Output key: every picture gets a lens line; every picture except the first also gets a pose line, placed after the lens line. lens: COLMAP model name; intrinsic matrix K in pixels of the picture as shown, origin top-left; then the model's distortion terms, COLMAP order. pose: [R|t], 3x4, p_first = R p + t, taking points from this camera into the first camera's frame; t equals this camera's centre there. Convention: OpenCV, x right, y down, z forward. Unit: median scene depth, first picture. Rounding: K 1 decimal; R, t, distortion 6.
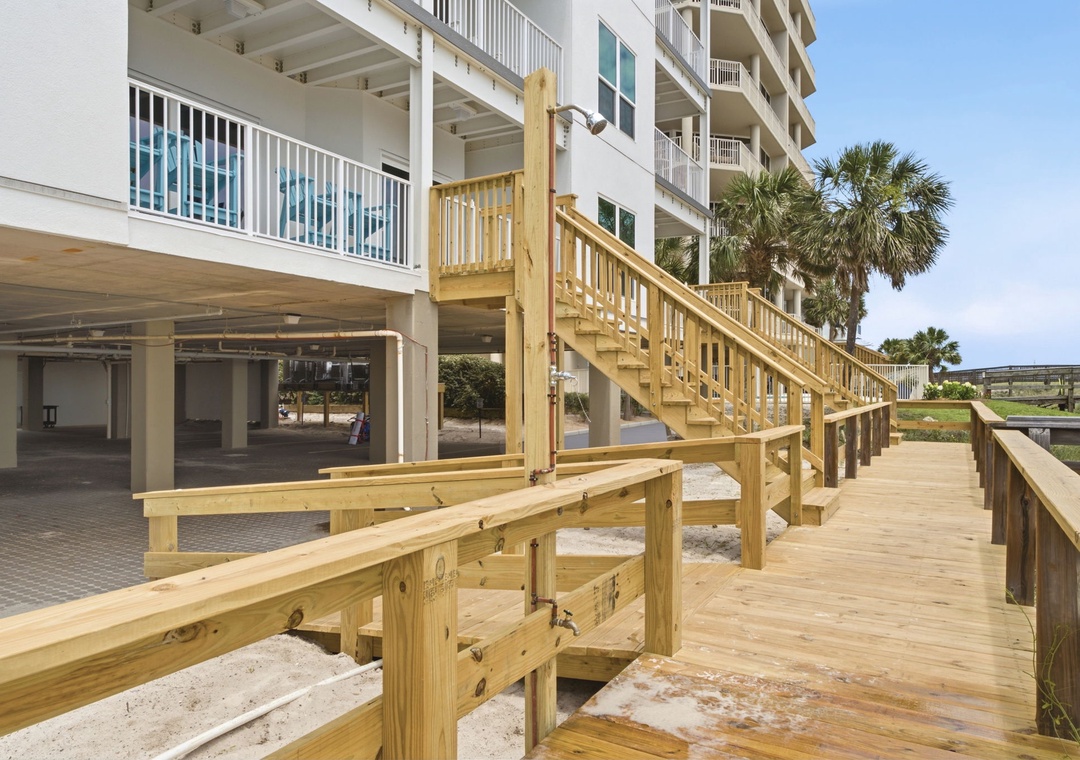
lens RADIAL K [[706.3, 0, 540.8], [0, 706.3, 385.4], [0, 0, 1]] dist [-0.008372, 0.002281]
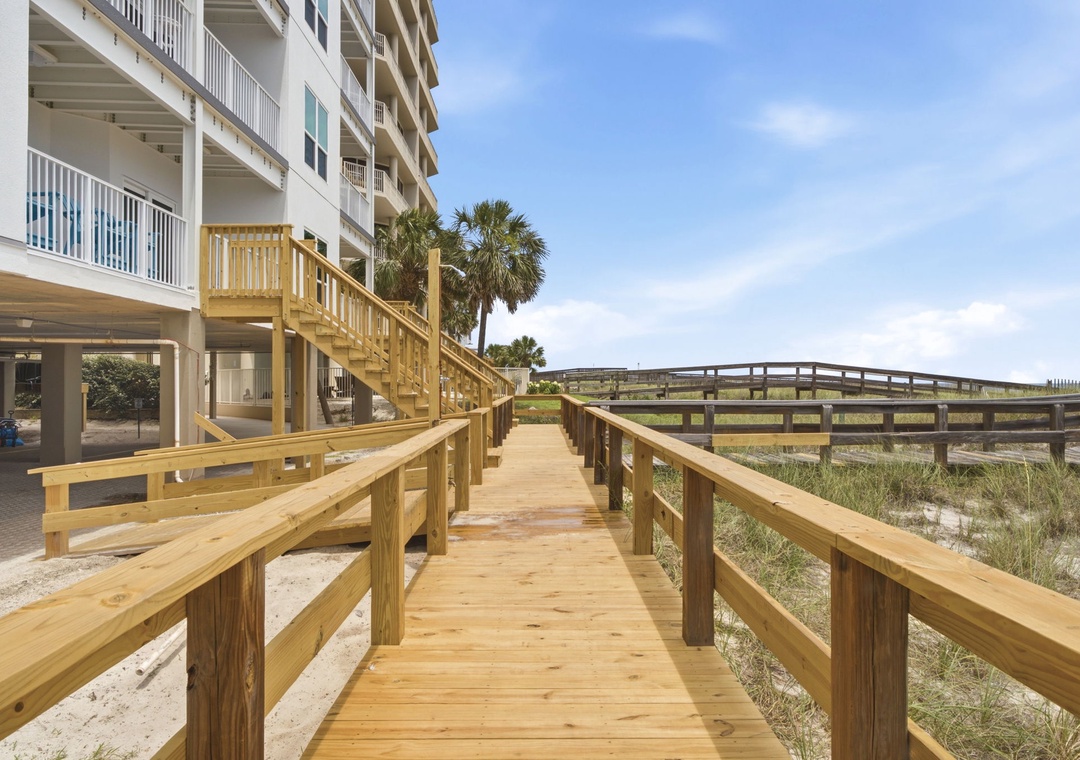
lens RADIAL K [[706.3, 0, 540.8], [0, 706.3, 385.4], [0, 0, 1]] dist [-0.008372, 0.002281]
pose [[0.858246, -0.004271, 0.513220, -0.185858], [0.003605, 0.999991, 0.002293, 0.000327], [-0.513225, -0.000117, 0.858254, -0.243866]]
